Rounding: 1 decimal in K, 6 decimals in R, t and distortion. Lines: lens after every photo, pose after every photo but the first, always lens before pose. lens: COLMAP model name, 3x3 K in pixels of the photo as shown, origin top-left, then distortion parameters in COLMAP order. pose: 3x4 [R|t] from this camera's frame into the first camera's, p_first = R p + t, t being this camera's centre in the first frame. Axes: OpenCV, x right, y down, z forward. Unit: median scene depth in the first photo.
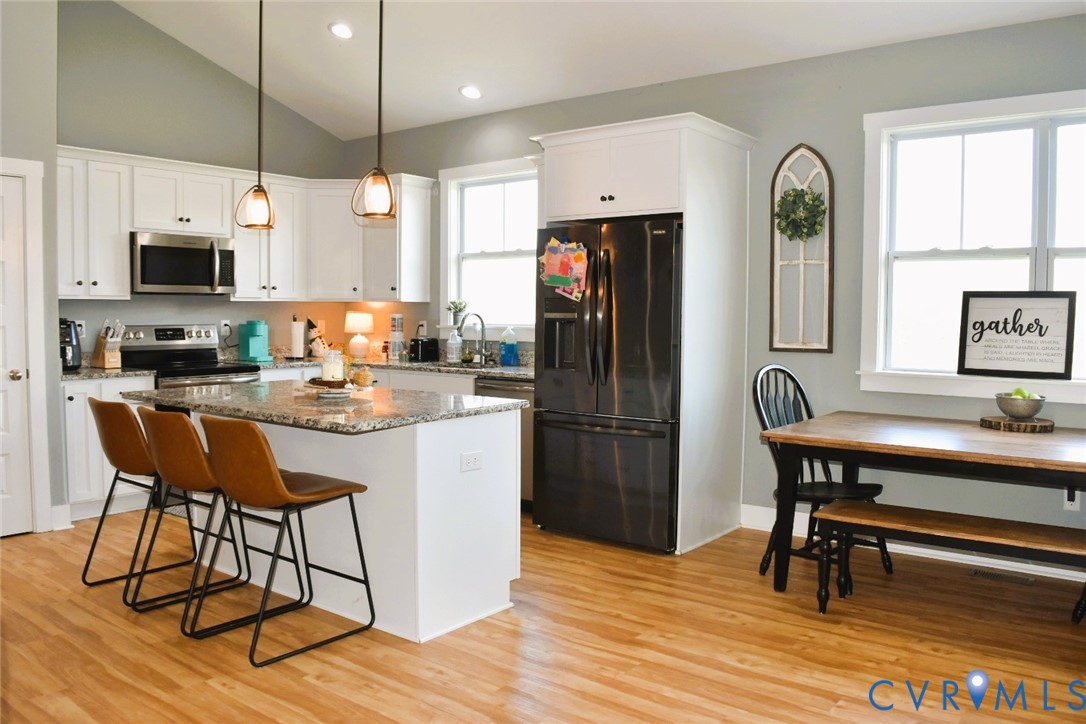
lens RADIAL K [[850.6, 0, 543.0], [0, 850.6, 362.0], [0, 0, 1]] dist [-0.100290, 0.027410]
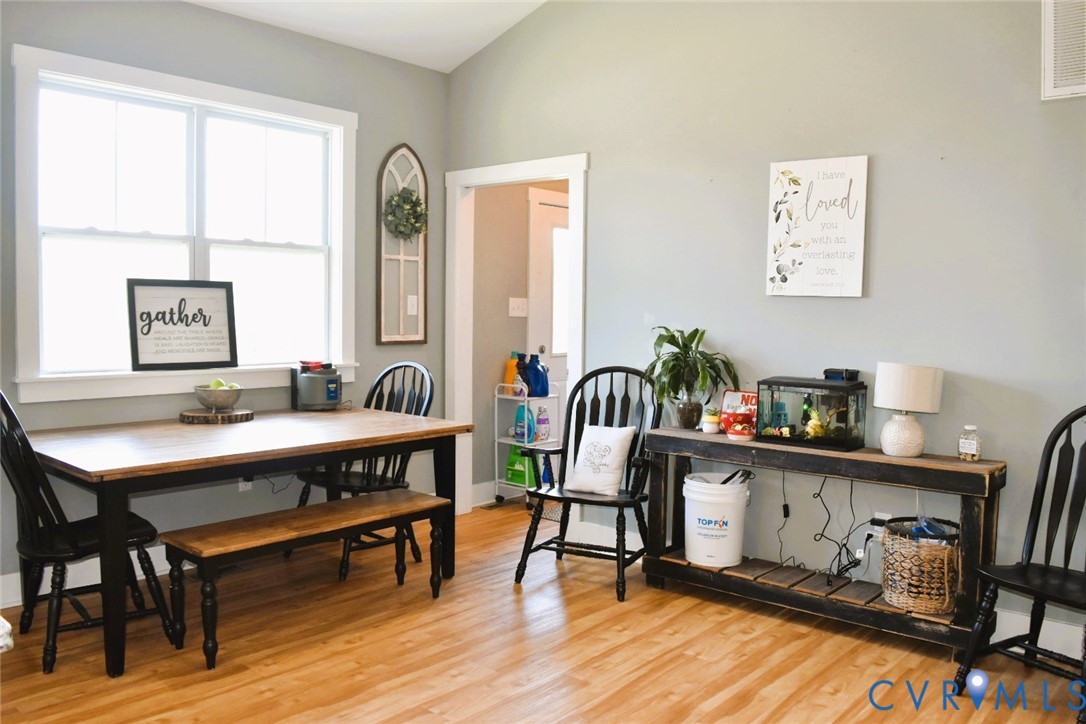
lens RADIAL K [[850.6, 0, 543.0], [0, 850.6, 362.0], [0, 0, 1]] dist [-0.100290, 0.027410]
pose [[0.050532, -0.067490, 0.996439, -0.339045], [0.044055, 0.996894, 0.065287, -0.031447], [-0.997750, 0.040599, 0.053348, 0.468381]]
